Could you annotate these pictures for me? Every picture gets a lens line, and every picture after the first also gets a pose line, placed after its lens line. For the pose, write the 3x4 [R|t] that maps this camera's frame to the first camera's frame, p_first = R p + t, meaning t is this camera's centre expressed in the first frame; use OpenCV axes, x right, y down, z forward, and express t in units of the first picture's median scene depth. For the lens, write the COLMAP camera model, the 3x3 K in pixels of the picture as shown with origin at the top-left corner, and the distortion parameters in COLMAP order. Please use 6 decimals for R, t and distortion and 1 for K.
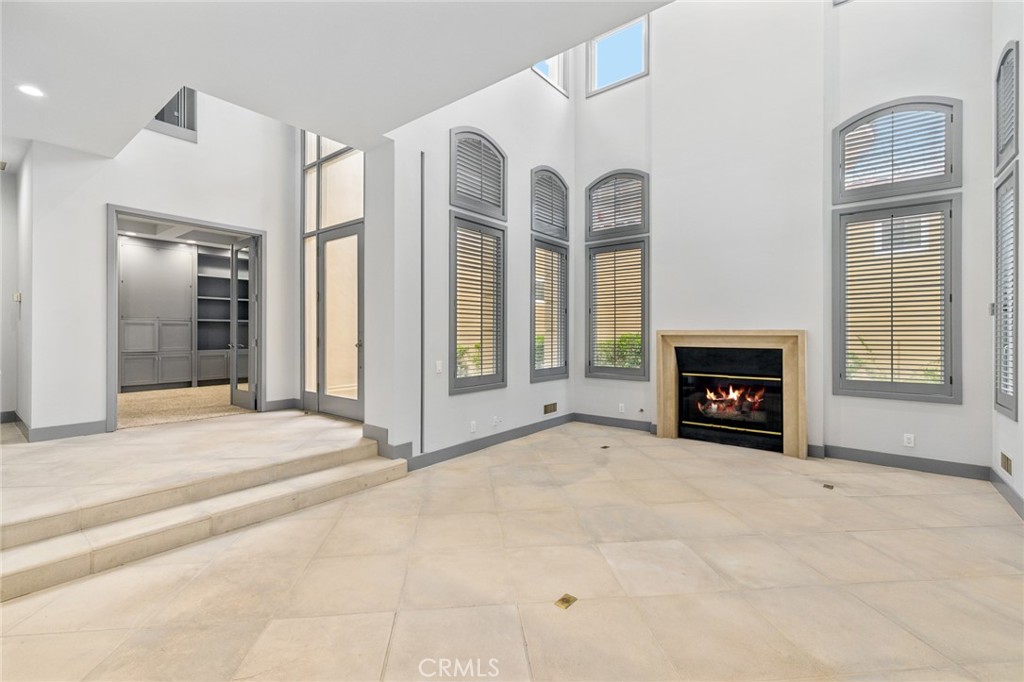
lens RADIAL K [[442.3, 0, 506.0], [0, 442.3, 336.8], [0, 0, 1]] dist [-0.000874, 0.000014]
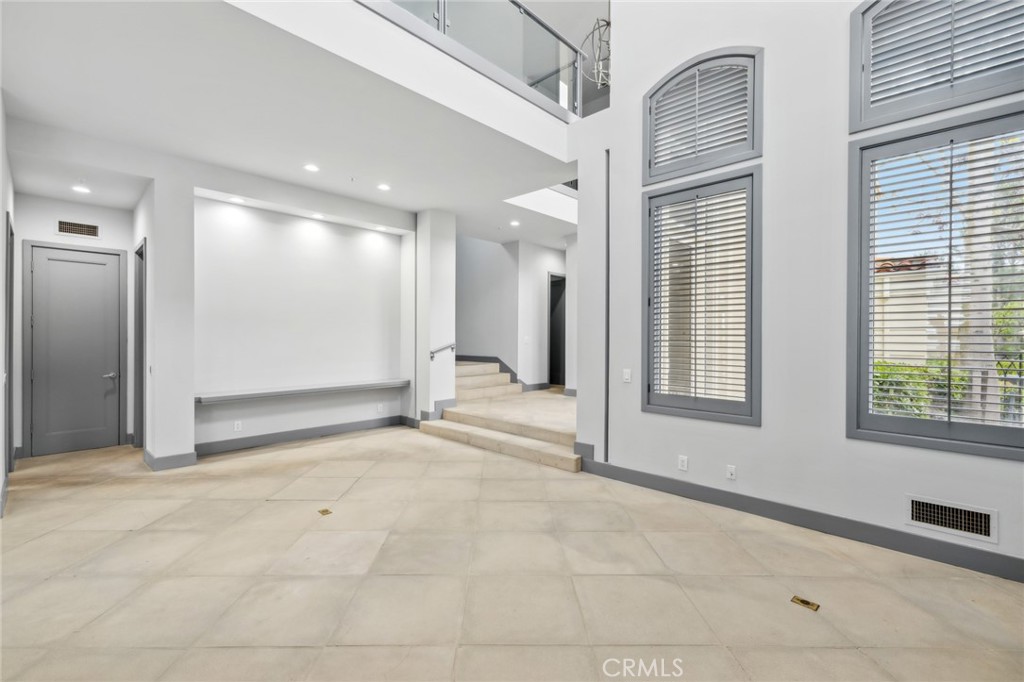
lens RADIAL K [[447.6, 0, 507.9], [0, 447.6, 338.8], [0, 0, 1]] dist [0.002695, 0.000347]
pose [[-0.092426, 0.004232, -0.995711, 0.936695], [-0.011506, 0.999920, 0.005318, -0.009989], [0.995653, 0.011948, -0.092370, 1.021756]]
